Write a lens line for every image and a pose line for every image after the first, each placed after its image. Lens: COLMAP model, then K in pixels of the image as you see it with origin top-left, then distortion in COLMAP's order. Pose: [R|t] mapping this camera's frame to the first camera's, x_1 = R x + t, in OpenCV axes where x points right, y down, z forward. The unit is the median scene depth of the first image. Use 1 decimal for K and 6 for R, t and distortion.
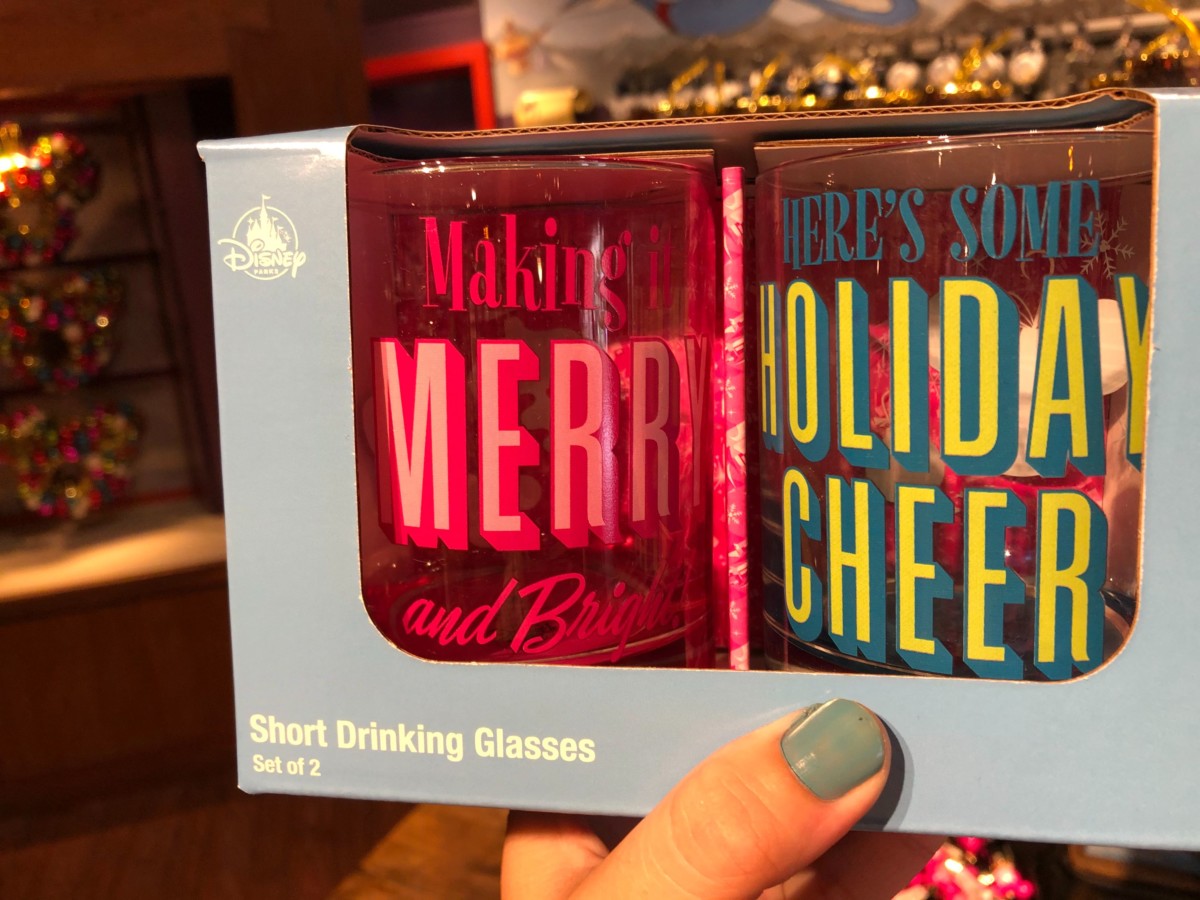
lens RADIAL K [[1058.6, 0, 582.9], [0, 1058.6, 429.1], [0, 0, 1]] dist [0.010253, -0.024978]
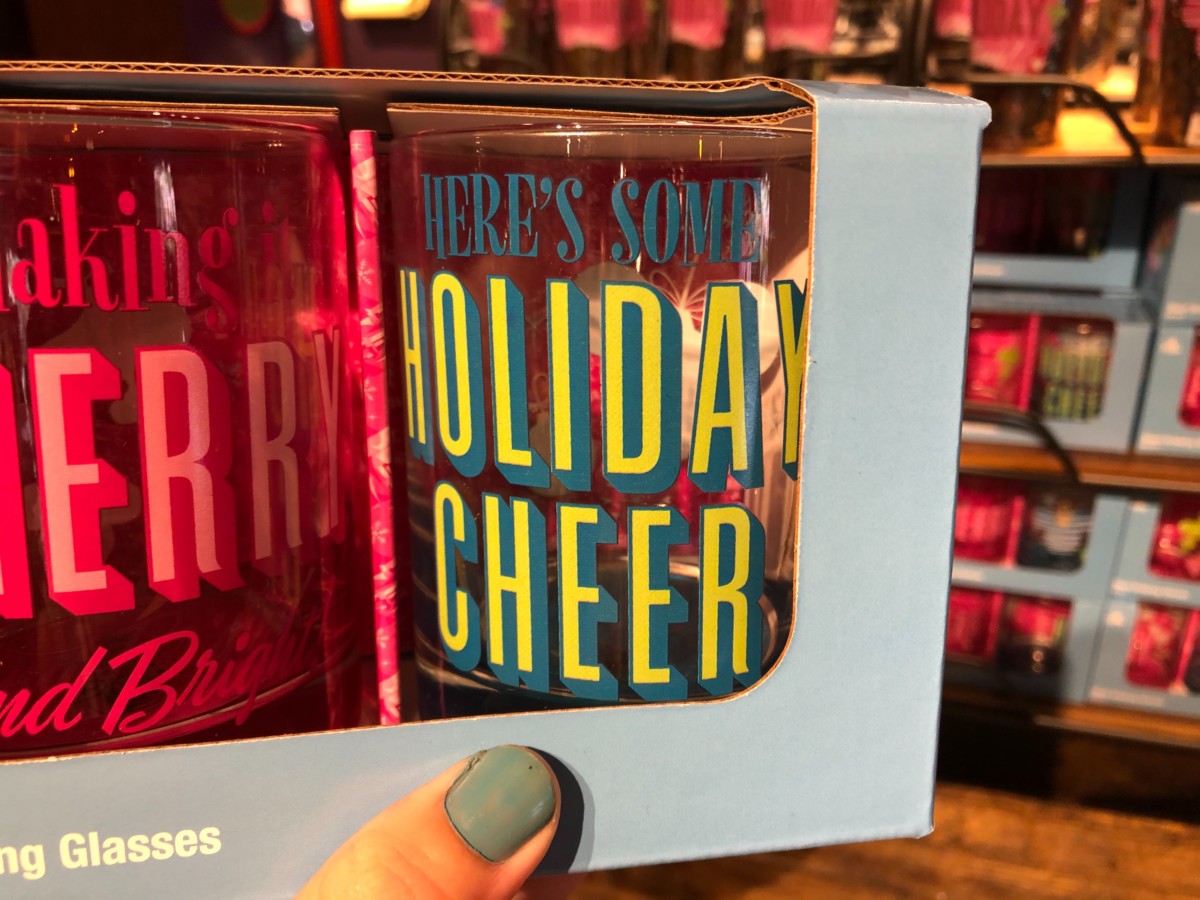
lens RADIAL K [[1058.6, 0, 617.9], [0, 1058.6, 445.2], [0, 0, 1]] dist [0.010253, -0.024978]
pose [[0.933677, -0.046514, 0.355083, 0.021544], [0.014435, 0.995612, 0.092462, -0.078172], [-0.357825, -0.081204, 0.930251, 0.130358]]
